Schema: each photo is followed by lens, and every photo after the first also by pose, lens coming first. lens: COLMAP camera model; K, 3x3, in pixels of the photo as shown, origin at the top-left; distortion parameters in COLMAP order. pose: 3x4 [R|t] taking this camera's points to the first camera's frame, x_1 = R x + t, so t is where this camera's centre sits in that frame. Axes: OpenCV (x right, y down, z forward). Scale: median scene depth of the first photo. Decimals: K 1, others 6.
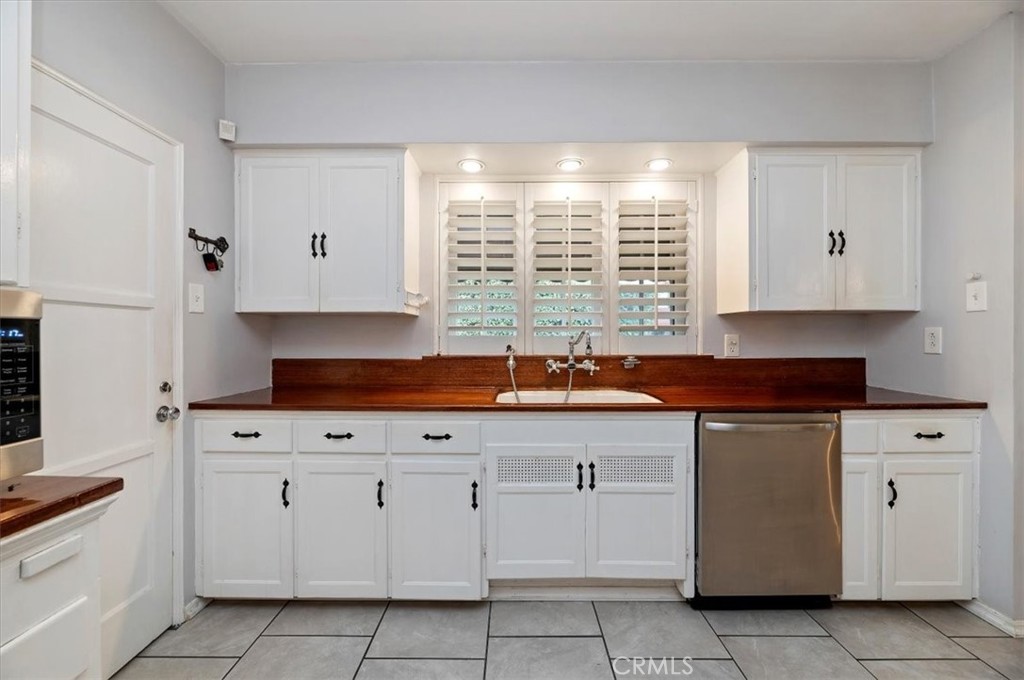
lens RADIAL K [[418.2, 0, 502.4], [0, 418.2, 334.8], [0, 0, 1]] dist [-0.001149, -0.002516]
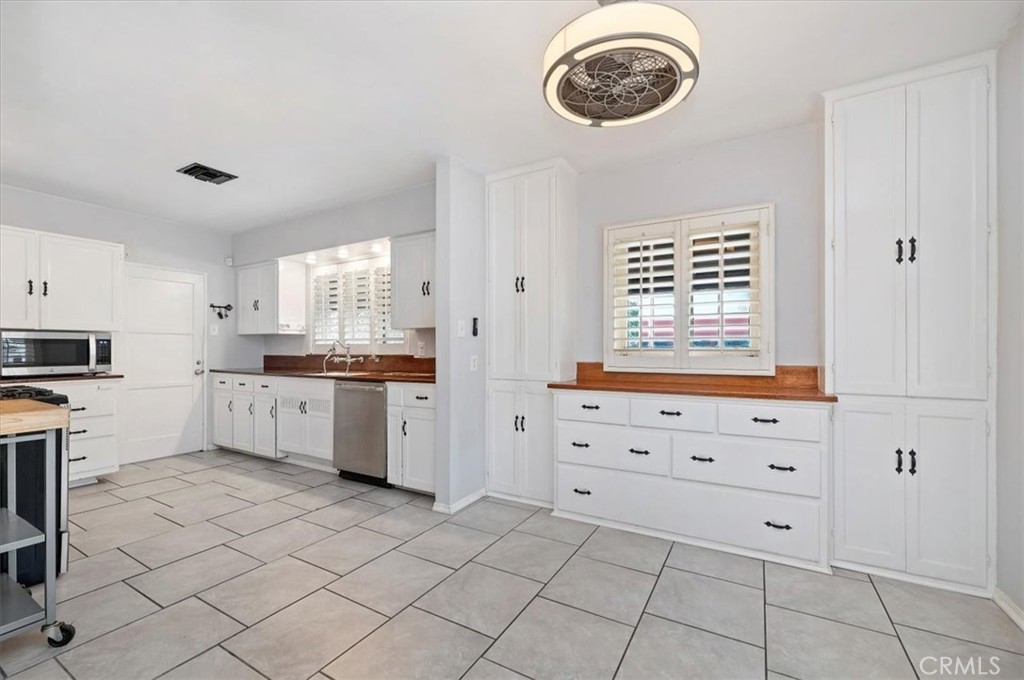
lens RADIAL K [[418.2, 0, 510.0], [0, 418.2, 347.9], [0, 0, 1]] dist [-0.001149, -0.002516]
pose [[0.869213, 0.000415, -0.494437, 1.925101], [0.001214, 0.999995, 0.002973, 0.017715], [0.494436, -0.003185, 0.869208, -0.319917]]
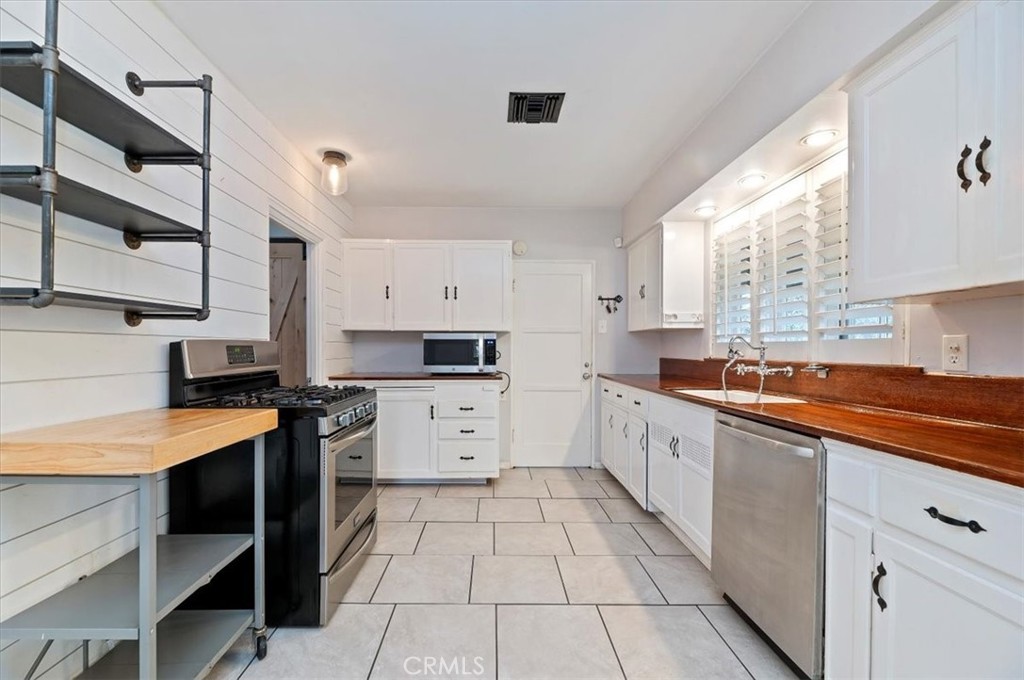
lens RADIAL K [[426.9, 0, 492.8], [0, 426.9, 349.9], [0, 0, 1]] dist [-0.015347, 0.001370]
pose [[0.010739, 0.004903, -0.999930, 1.331085], [0.000566, 0.999988, 0.004909, 0.019955], [0.999942, -0.000618, 0.010736, 0.352896]]
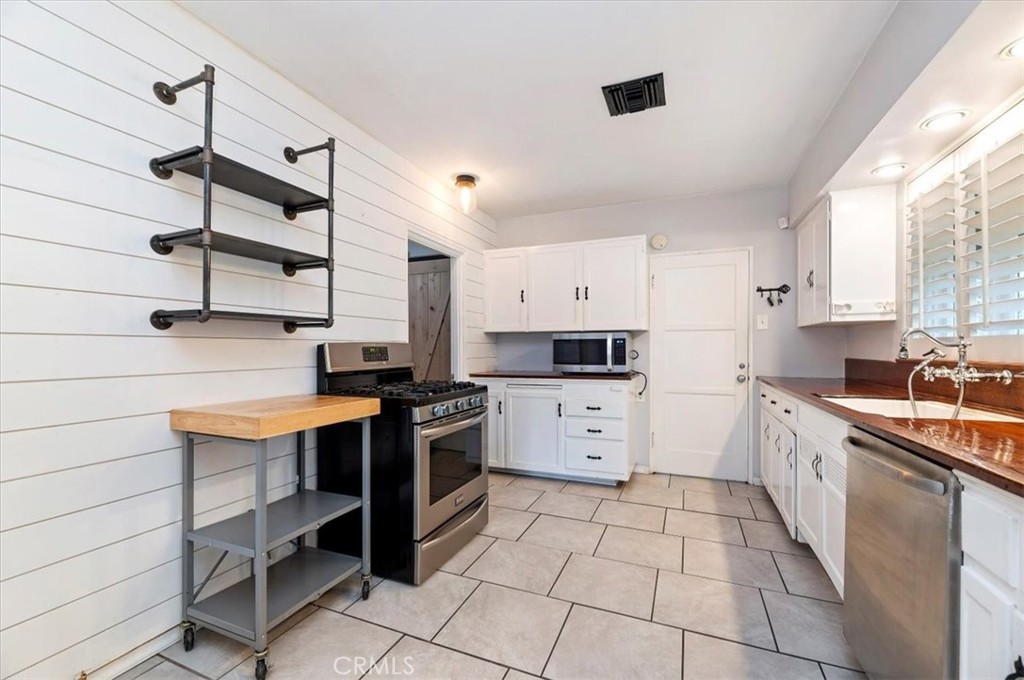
lens RADIAL K [[418.2, 0, 505.3], [0, 418.2, 349.1], [0, 0, 1]] dist [-0.001149, -0.002516]
pose [[-0.387685, 0.003905, -0.921784, 1.306130], [0.006691, 0.999977, 0.001422, 0.021899], [0.921768, -0.005616, -0.387702, 0.580475]]
